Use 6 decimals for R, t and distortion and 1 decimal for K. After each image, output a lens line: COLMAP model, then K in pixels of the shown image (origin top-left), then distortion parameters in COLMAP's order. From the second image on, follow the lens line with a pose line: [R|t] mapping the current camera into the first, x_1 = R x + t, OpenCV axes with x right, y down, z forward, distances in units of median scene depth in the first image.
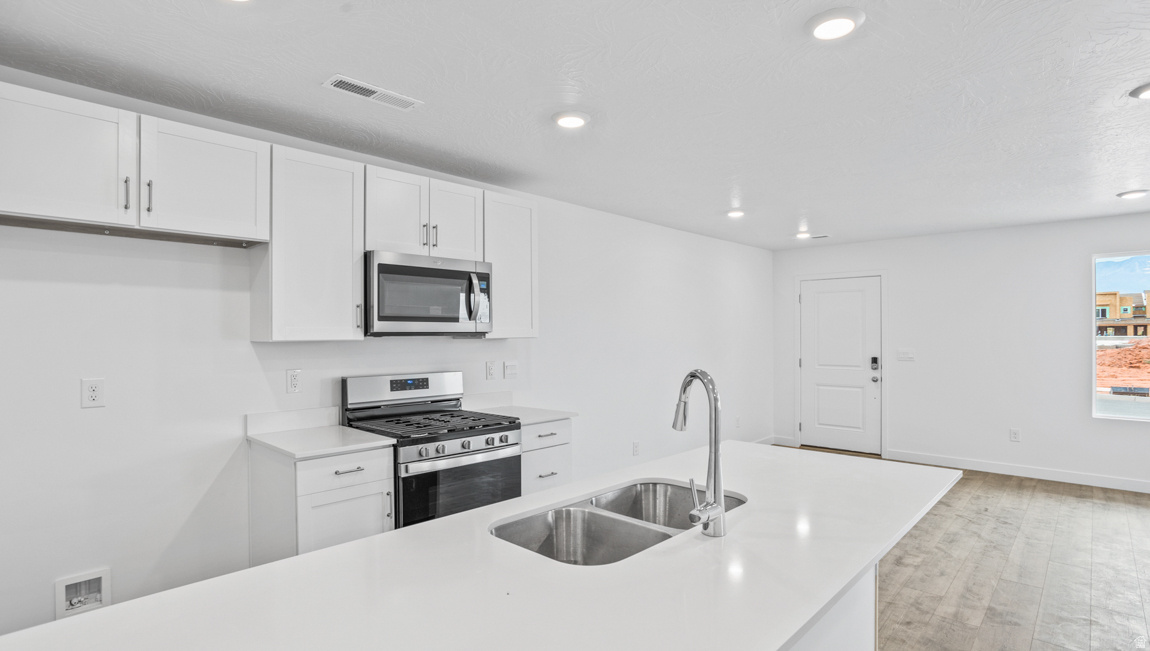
lens RADIAL K [[572.7, 0, 575.6], [0, 572.7, 332.7], [0, 0, 1]] dist [-0.048513, 0.031455]
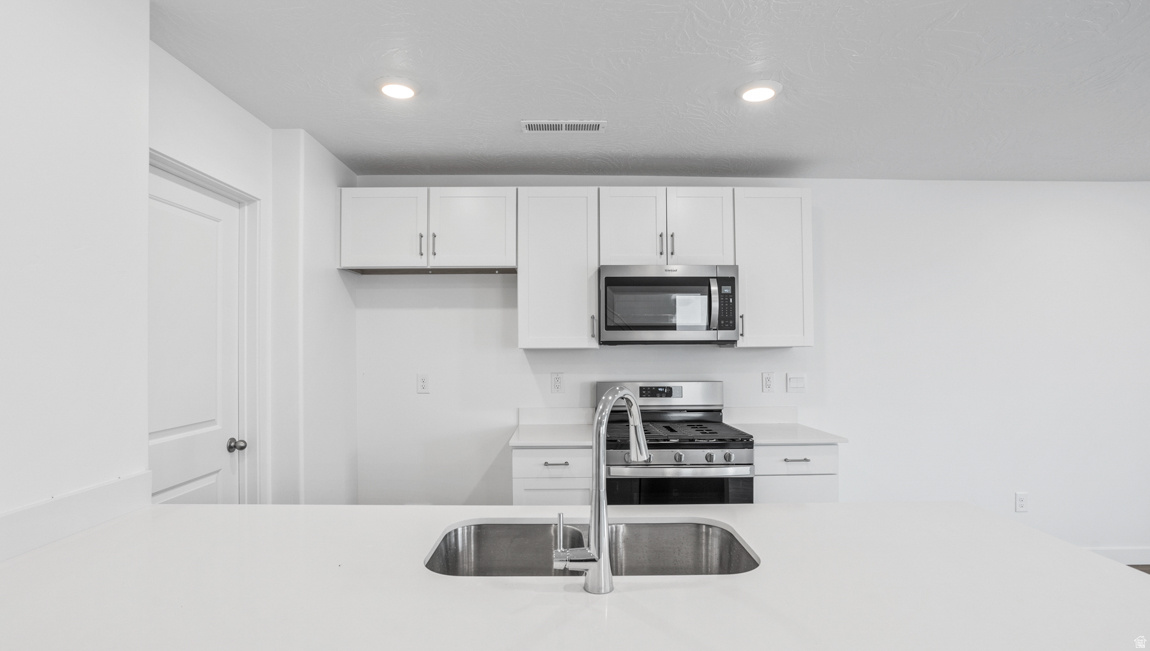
lens RADIAL K [[572.7, 0, 575.6], [0, 572.7, 332.7], [0, 0, 1]] dist [-0.048513, 0.031455]
pose [[0.698332, -0.017527, -0.715559, 0.341070], [0.003759, 0.999776, -0.020820, 0.005586], [0.715764, 0.011850, 0.698242, 0.177499]]
